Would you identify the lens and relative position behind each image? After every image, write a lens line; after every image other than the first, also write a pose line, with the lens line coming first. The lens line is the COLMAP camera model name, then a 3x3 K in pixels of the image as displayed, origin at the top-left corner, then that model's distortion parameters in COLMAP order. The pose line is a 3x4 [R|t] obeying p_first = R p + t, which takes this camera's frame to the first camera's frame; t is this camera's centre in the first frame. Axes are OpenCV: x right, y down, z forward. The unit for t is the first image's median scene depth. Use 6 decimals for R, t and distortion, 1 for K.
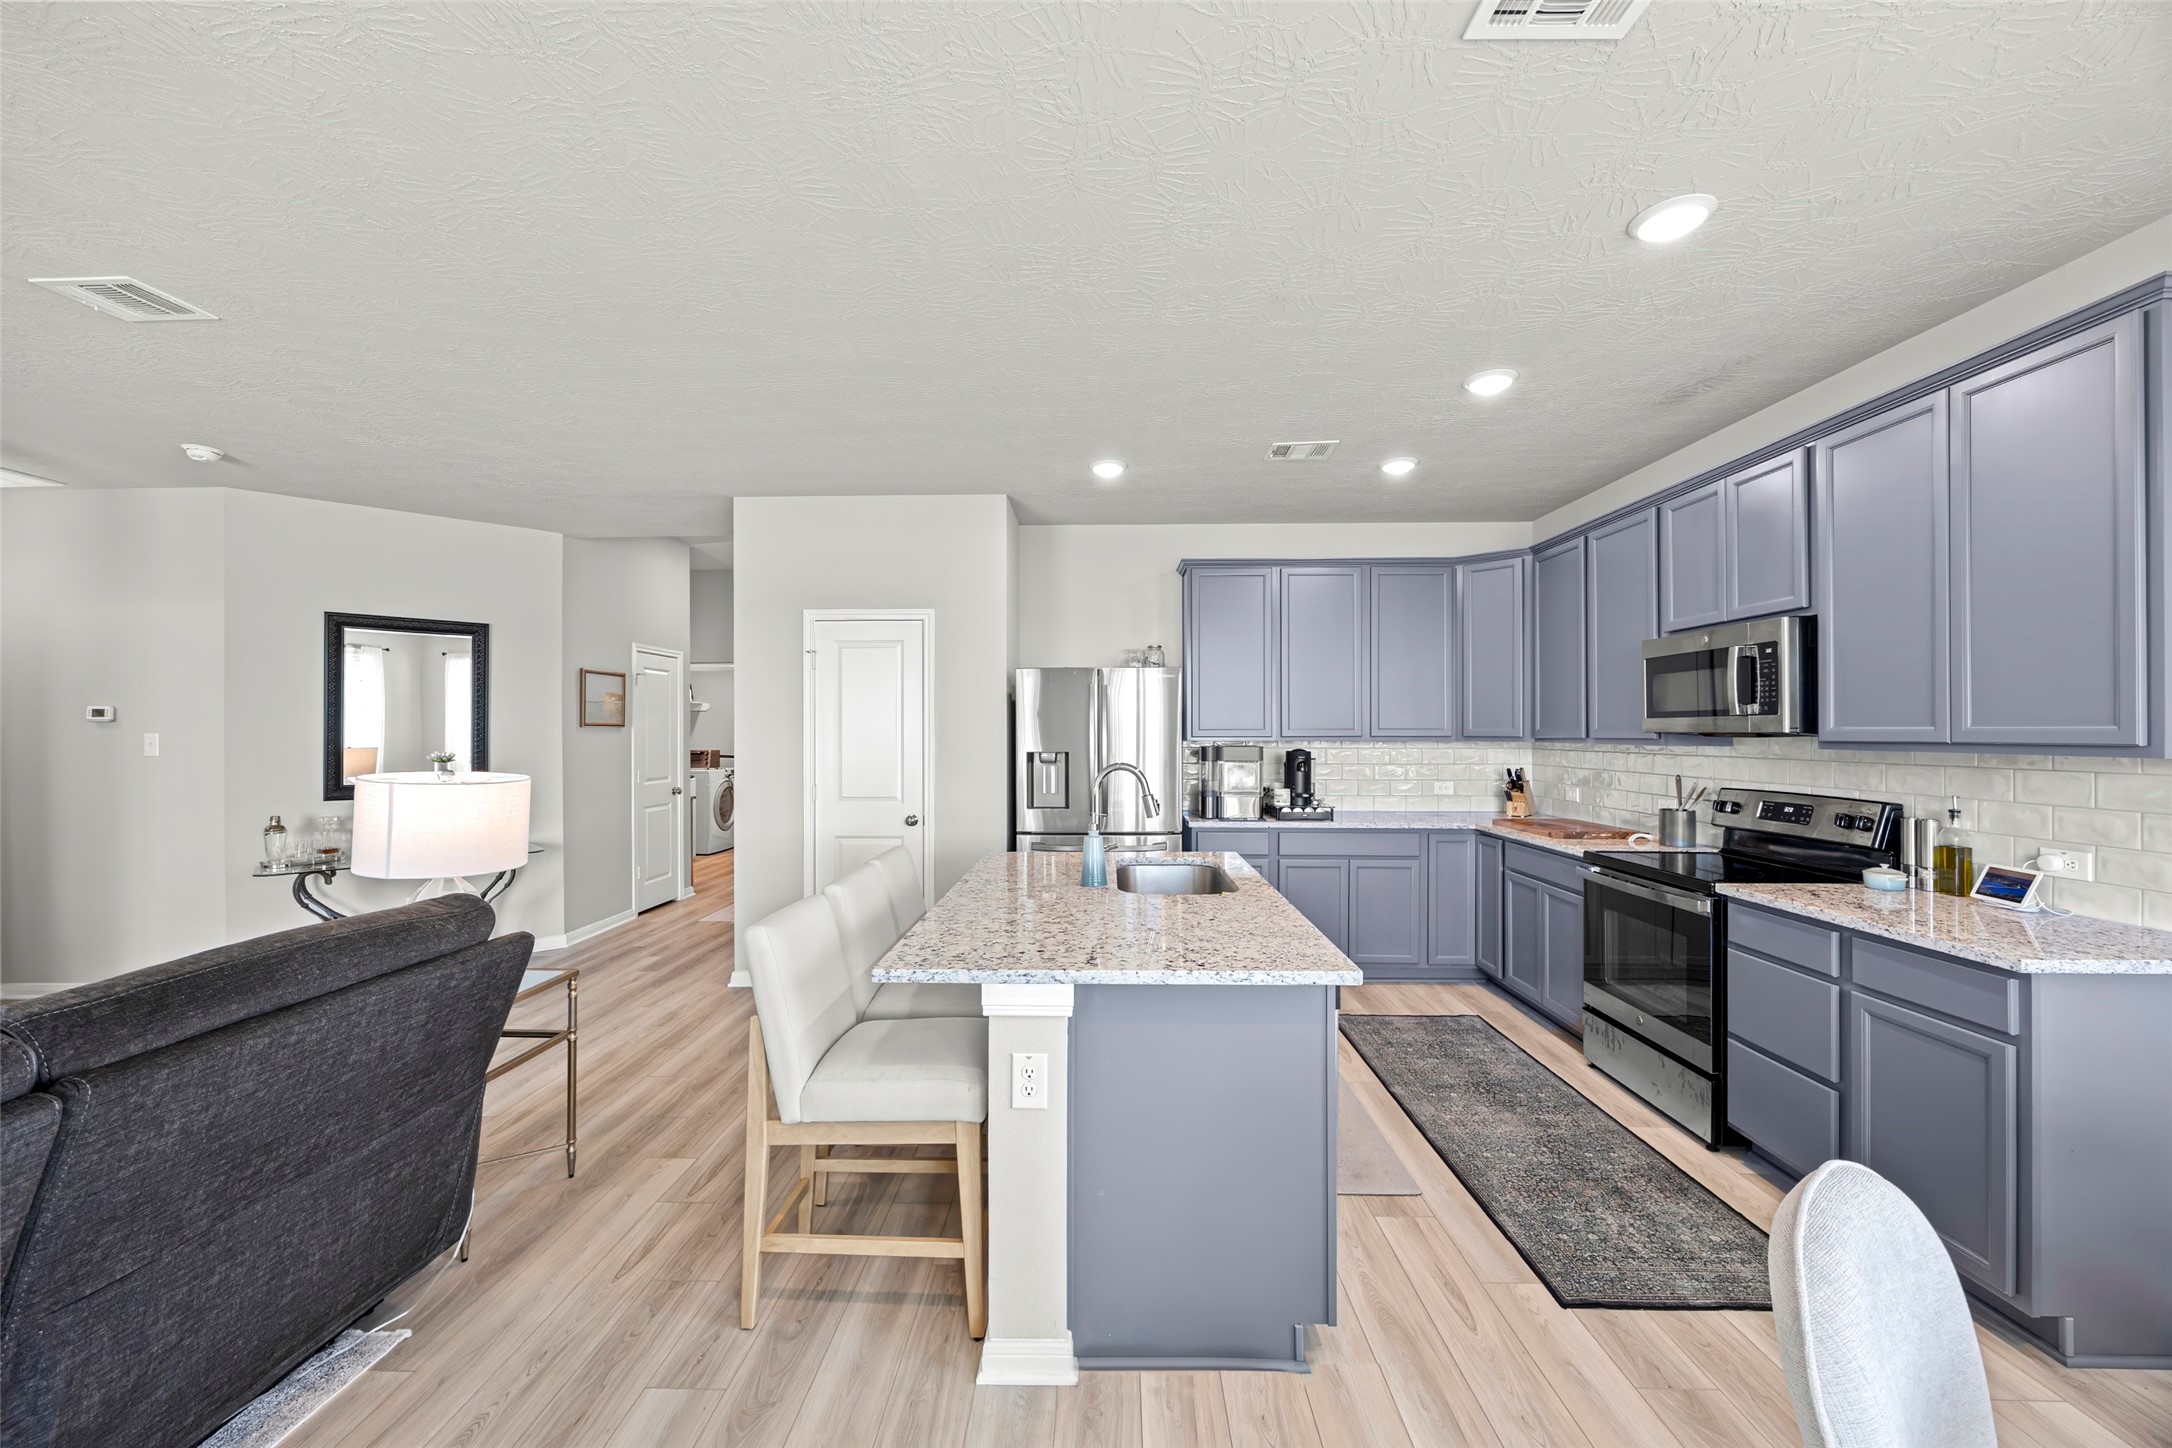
lens RADIAL K [[827.2, 0, 1073.3], [0, 827.2, 728.0], [0, 0, 1]] dist [-0.006567, 0.000233]
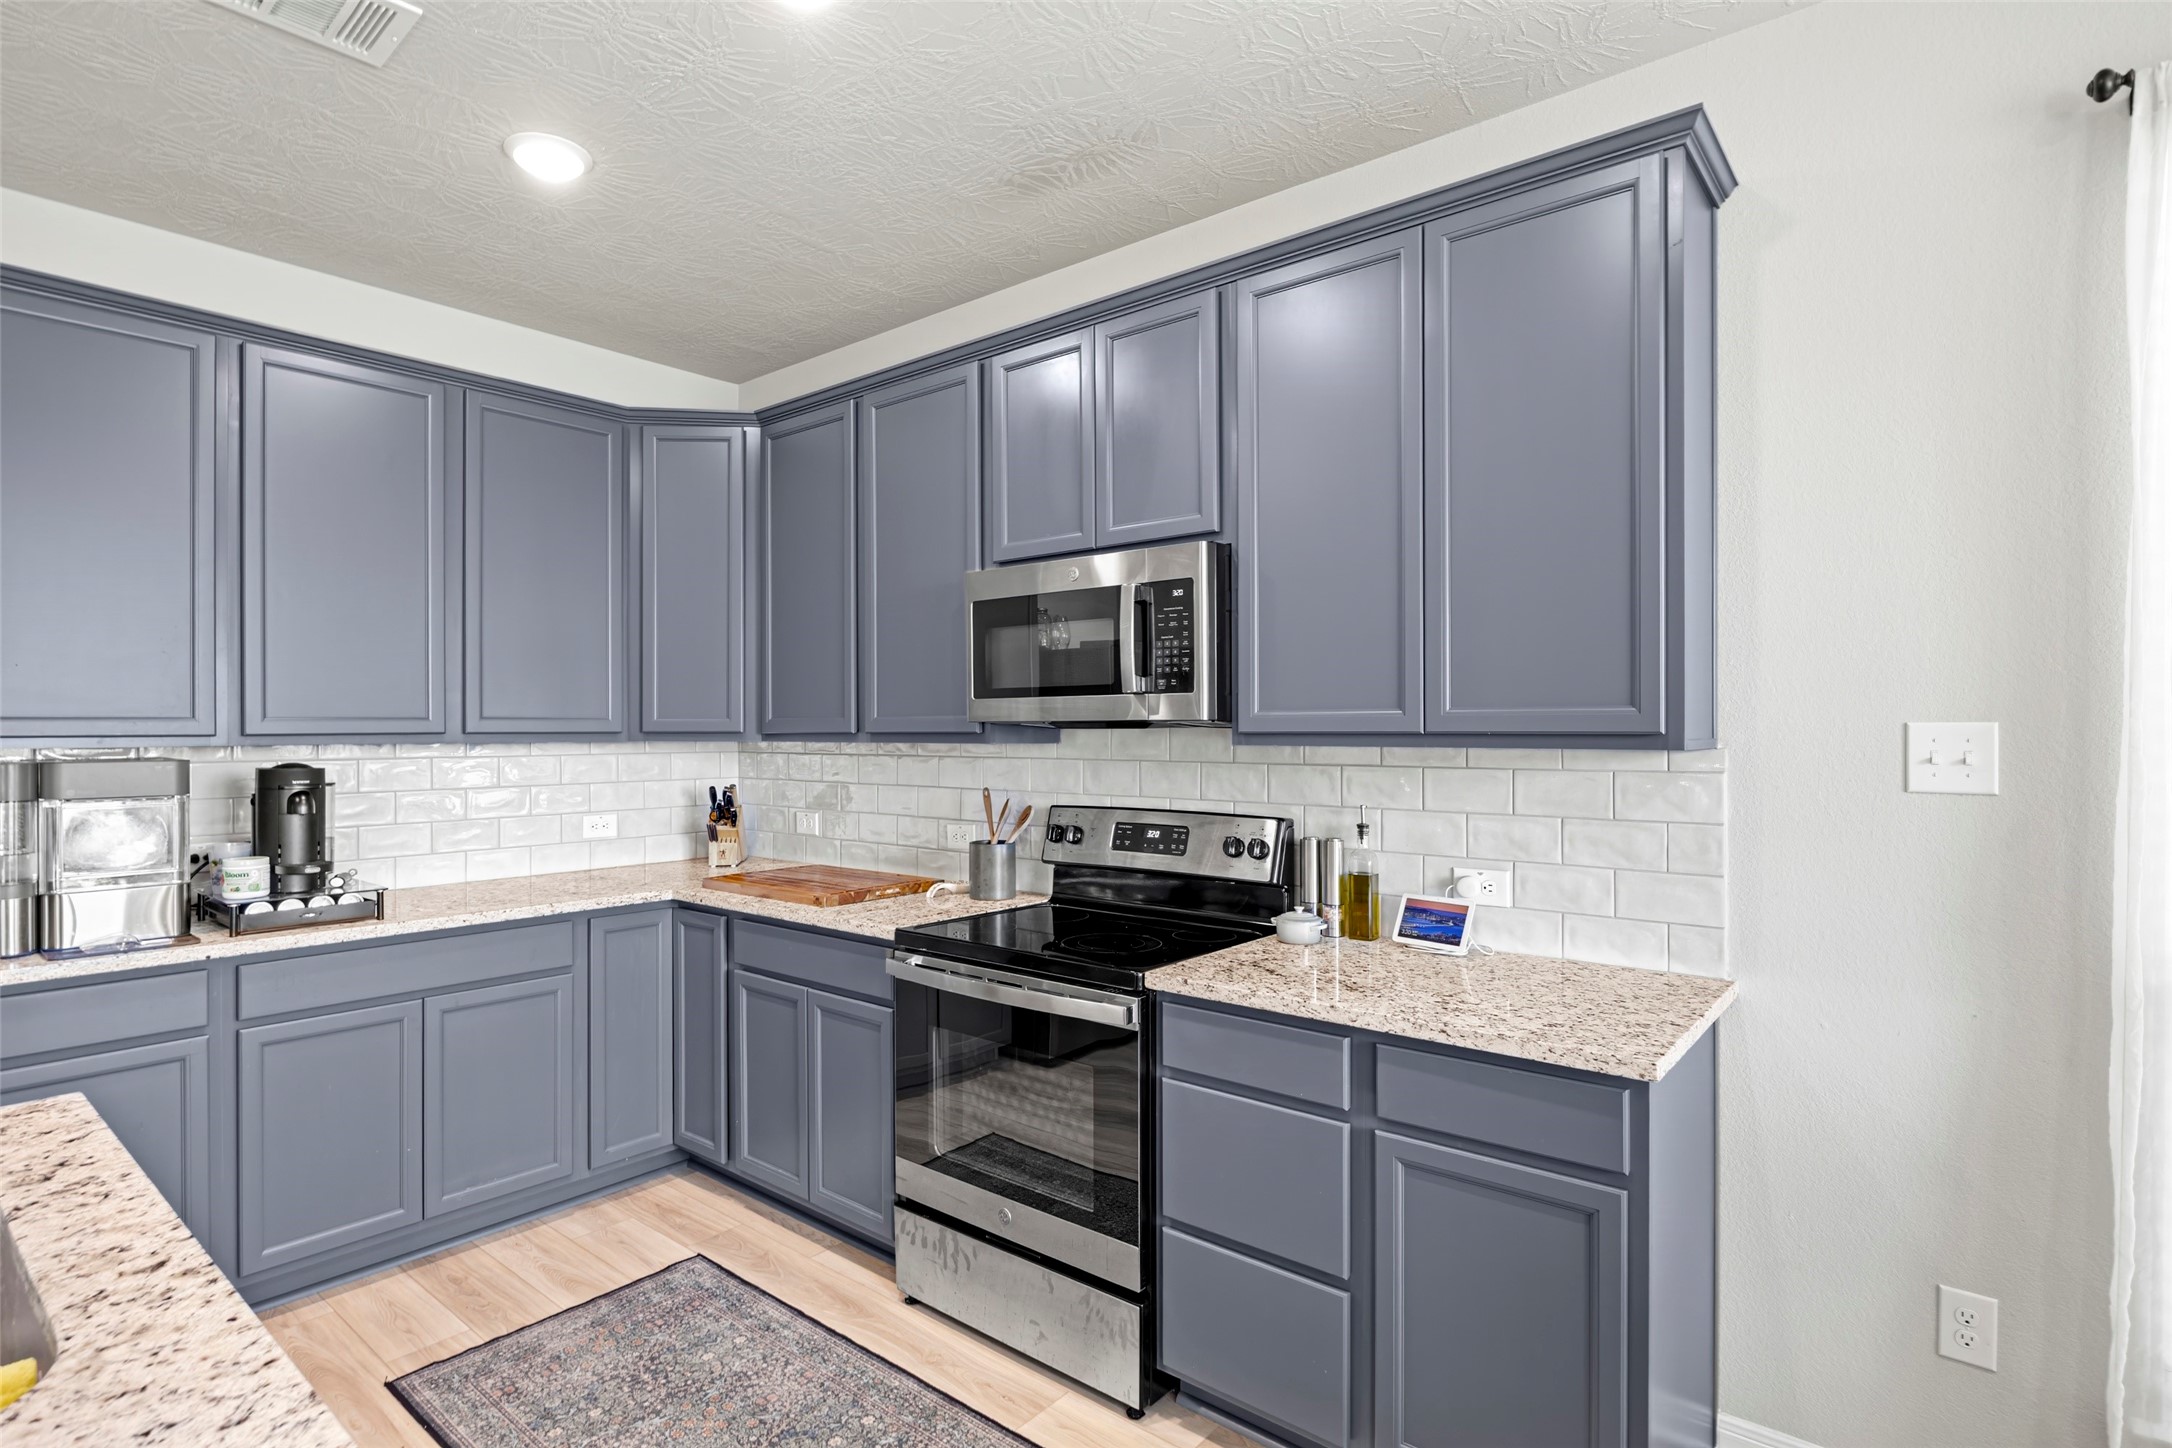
lens RADIAL K [[1089.5, 0, 1079.4], [0, 1089.5, 726.7], [0, 0, 1]] dist [-0.008398, 0.001898]
pose [[0.611254, -0.002213, 0.791431, 0.100407], [0.000439, 0.999997, 0.002457, 0.006570], [-0.791434, -0.001154, 0.611253, 0.439186]]
